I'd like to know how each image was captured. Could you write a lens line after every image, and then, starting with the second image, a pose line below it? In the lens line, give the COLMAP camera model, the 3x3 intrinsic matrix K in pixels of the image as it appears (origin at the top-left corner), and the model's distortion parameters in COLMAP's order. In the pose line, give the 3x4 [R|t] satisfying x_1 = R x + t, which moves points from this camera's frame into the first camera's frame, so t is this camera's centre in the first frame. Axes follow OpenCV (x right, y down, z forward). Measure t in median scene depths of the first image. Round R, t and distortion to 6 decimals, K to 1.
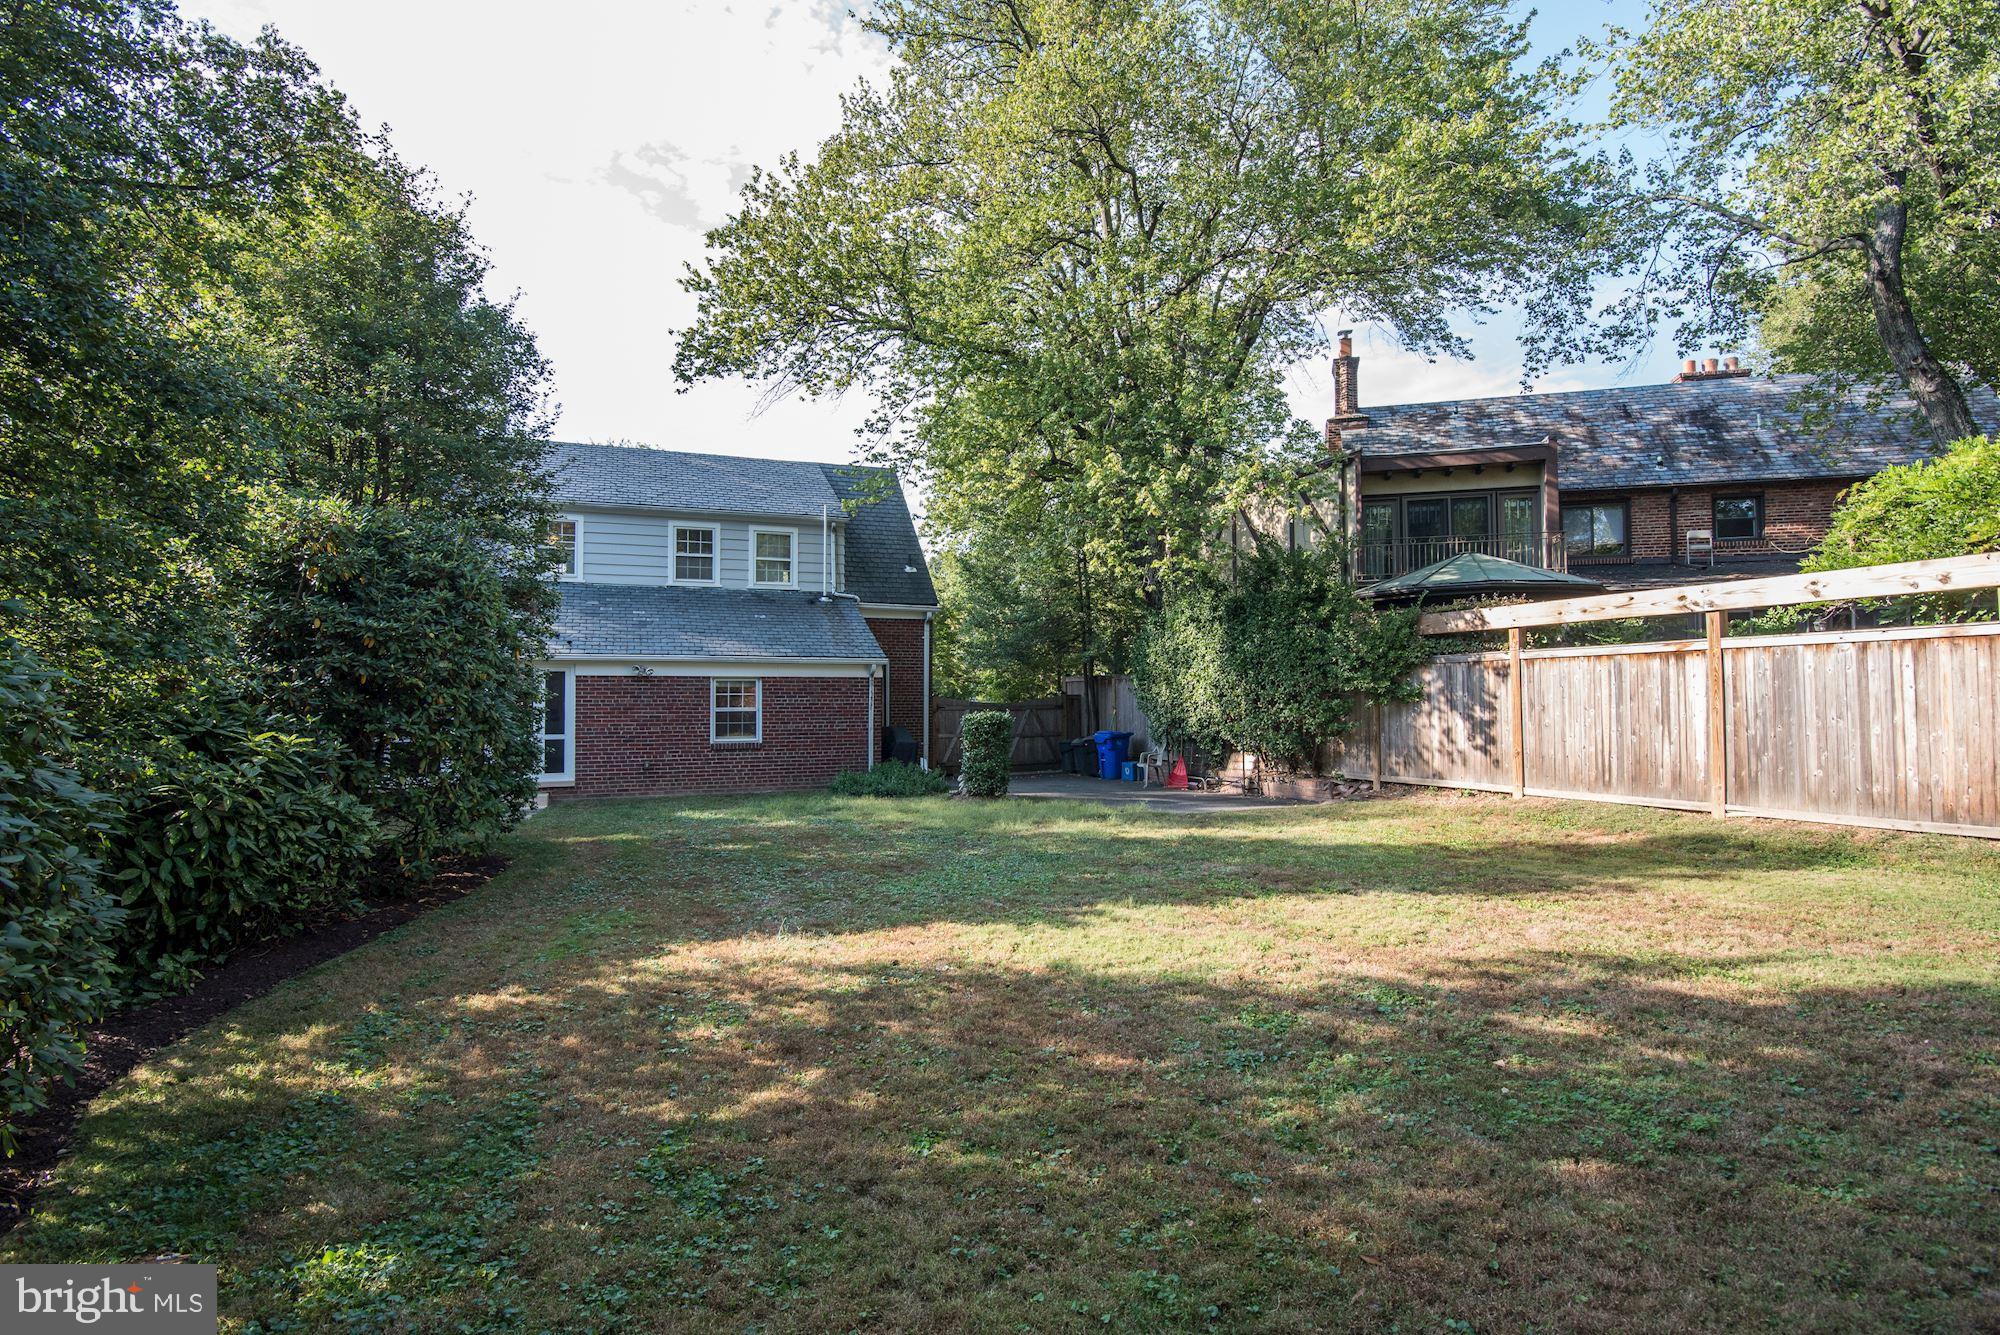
lens RADIAL K [[991.9, 0, 996.4], [0, 991.9, 666.9], [0, 0, 1]] dist [-0.006013, -0.000565]
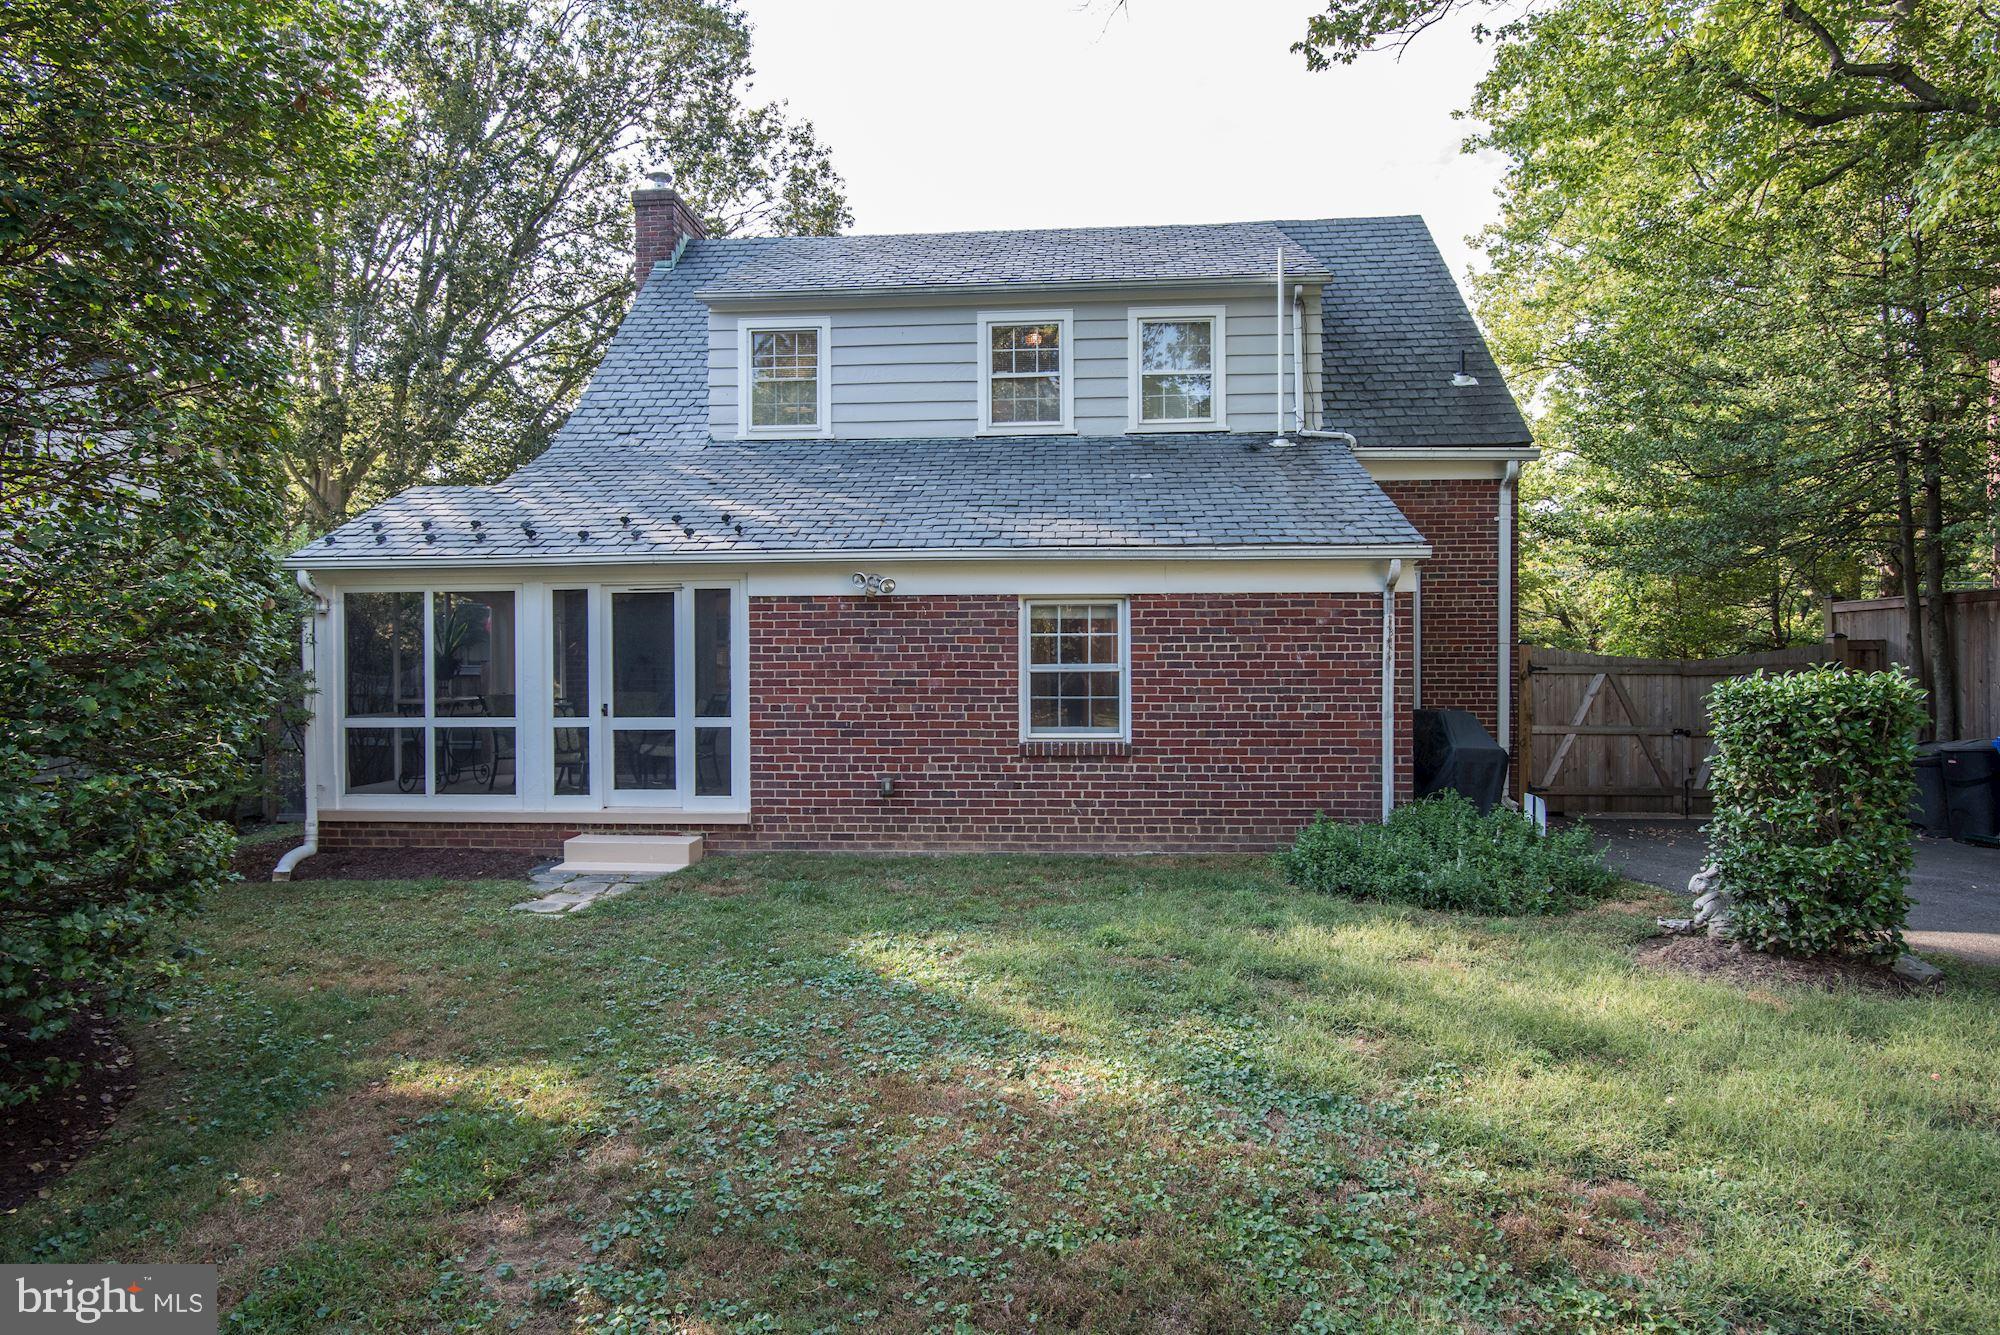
lens RADIAL K [[1109.5, 0, 990.6], [0, 1109.5, 670.6], [0, 0, 1]] dist [-0.004992, -0.000237]
pose [[0.901665, 0.001057, -0.432435, -0.073397], [0.013738, 0.999422, 0.031088, 0.025999], [0.432218, -0.033972, 0.901129, 0.493357]]
